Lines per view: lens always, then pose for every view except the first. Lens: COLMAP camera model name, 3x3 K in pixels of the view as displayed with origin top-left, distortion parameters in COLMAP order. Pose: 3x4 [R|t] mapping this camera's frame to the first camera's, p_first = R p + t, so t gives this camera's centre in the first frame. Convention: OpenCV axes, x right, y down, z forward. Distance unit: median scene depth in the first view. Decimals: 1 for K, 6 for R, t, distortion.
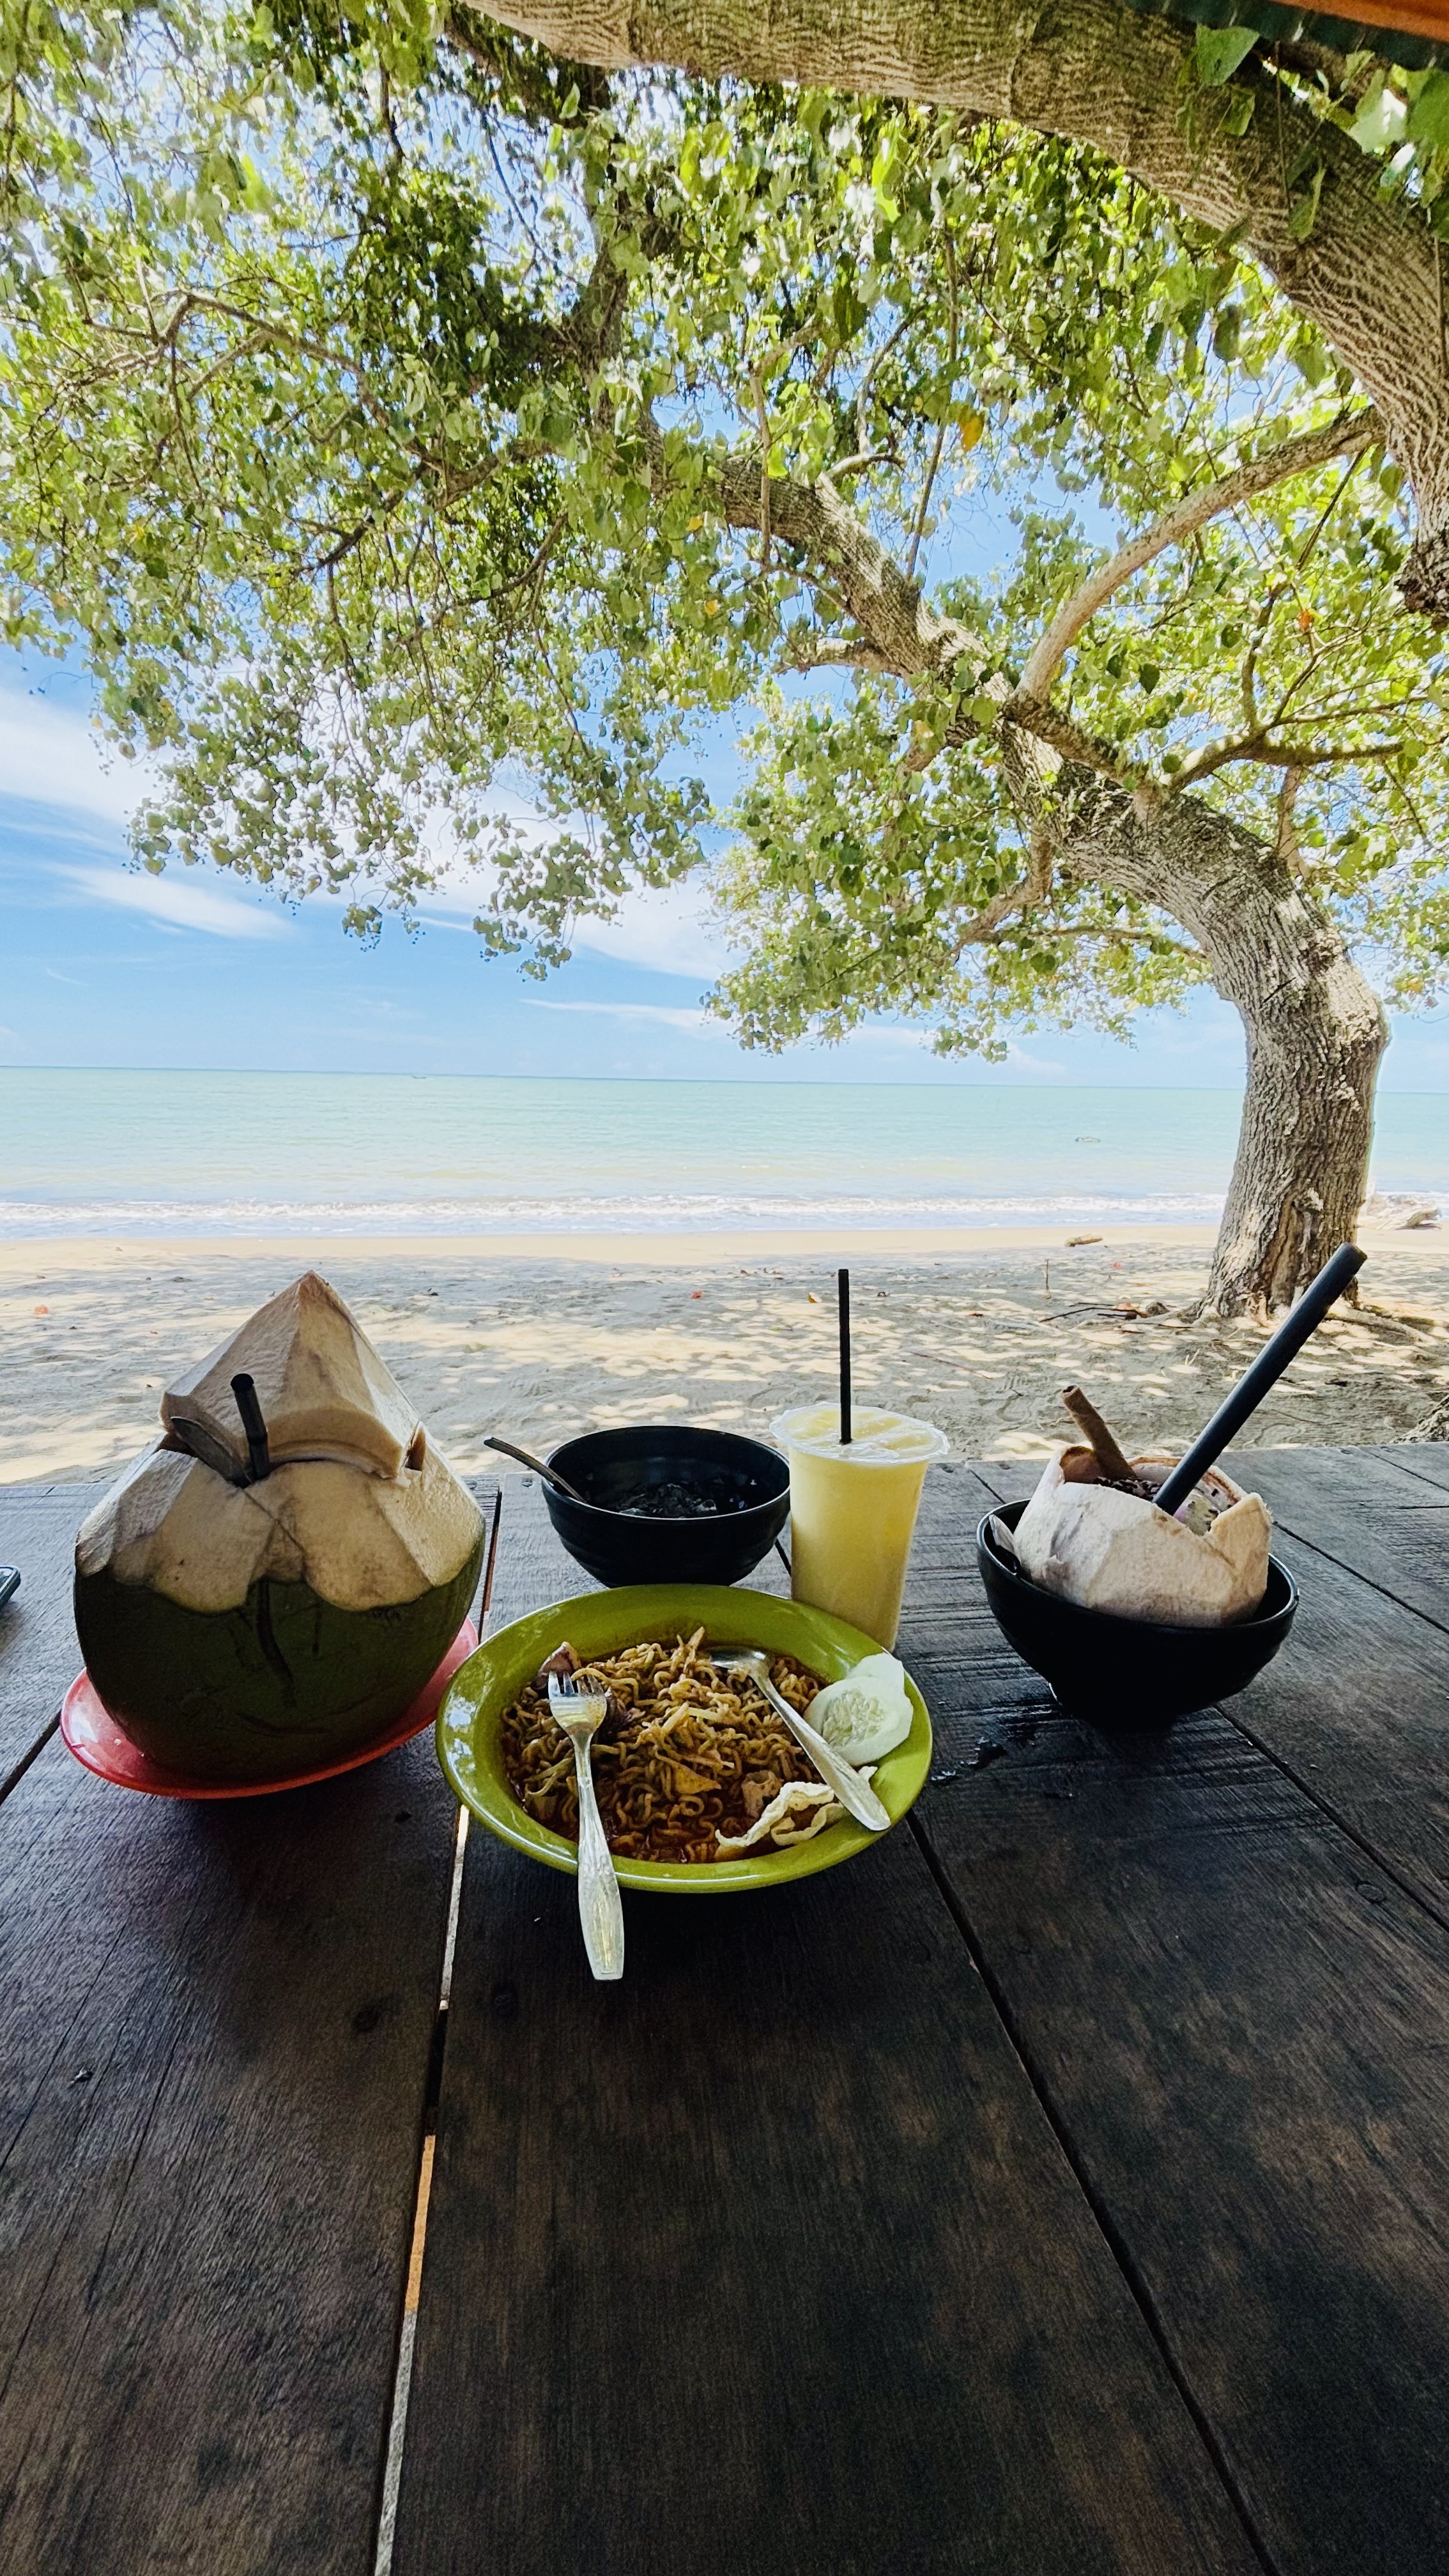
lens RADIAL K [[1041.3, 0, 729.0], [0, 1041.3, 1284.0], [0, 0, 1]] dist [0.001256, 0.000027]
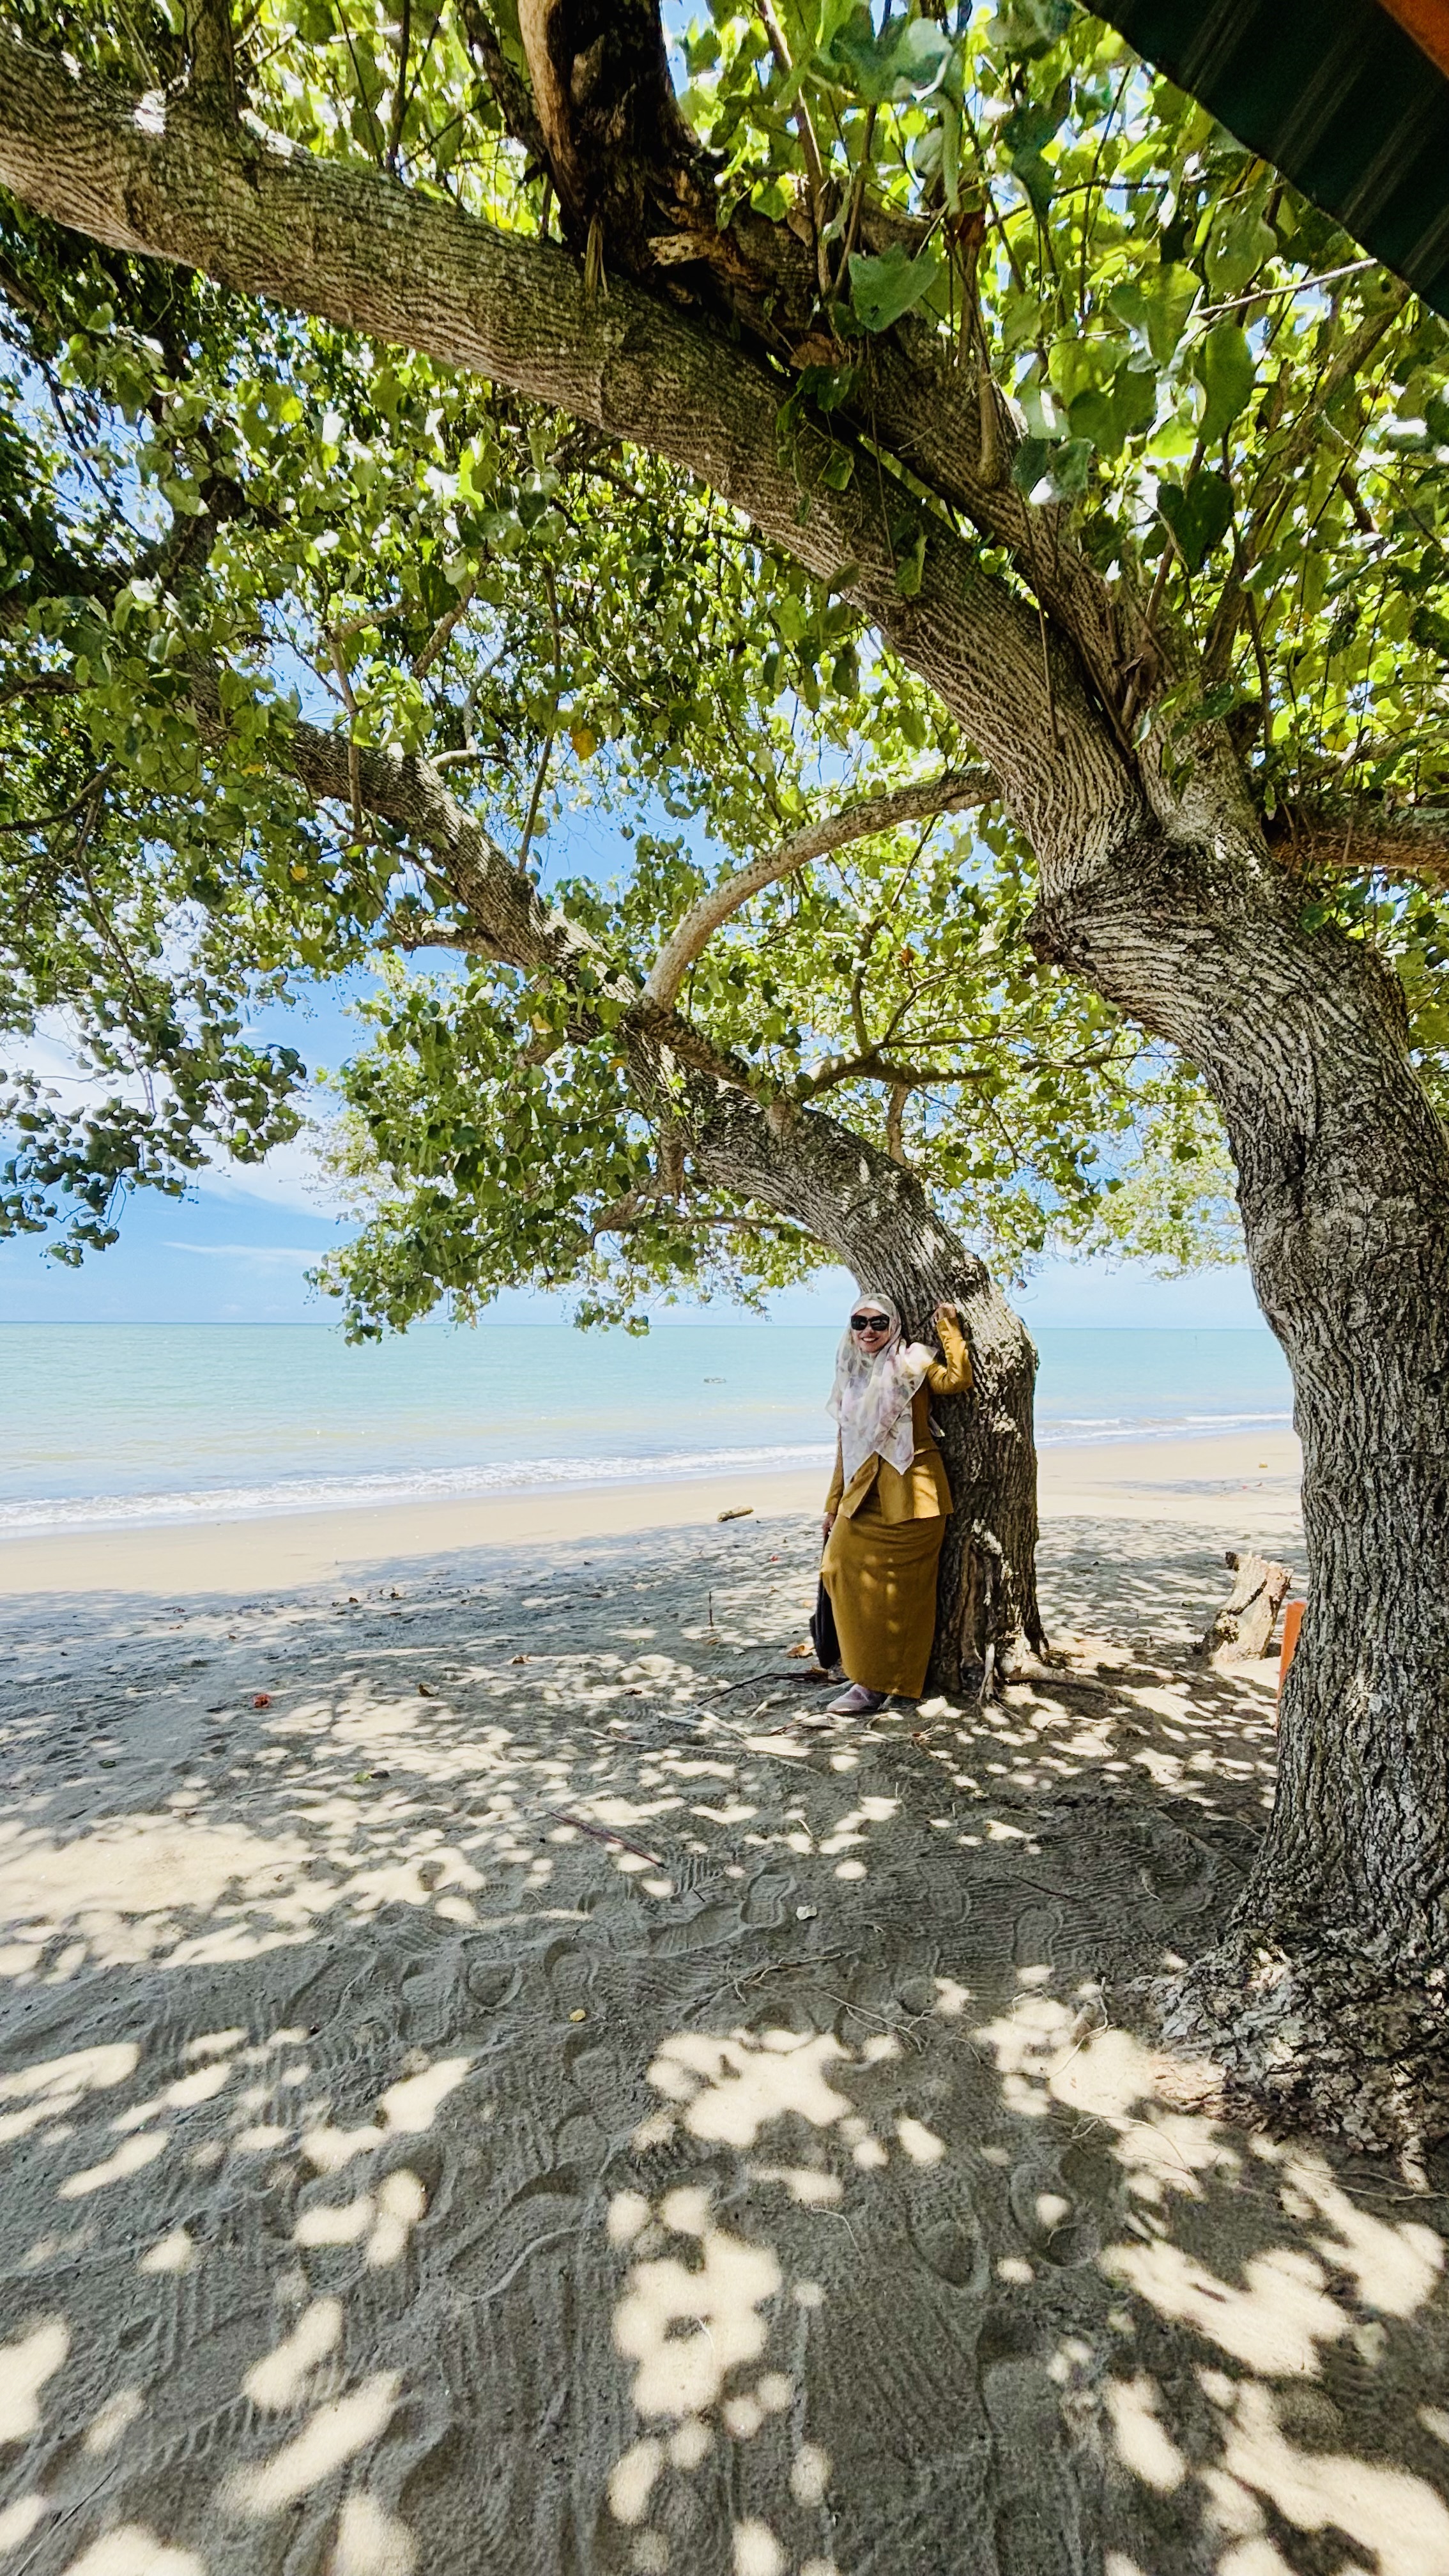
lens RADIAL K [[1041.3, 0, 723.9], [0, 1041.3, 1291.3], [0, 0, 1]] dist [0.001256, 0.000027]
pose [[0.945844, 0.000343, 0.324622, 0.034791], [0.071609, 0.975146, -0.209674, -0.084527], [-0.316626, 0.221565, 0.922311, 0.135795]]
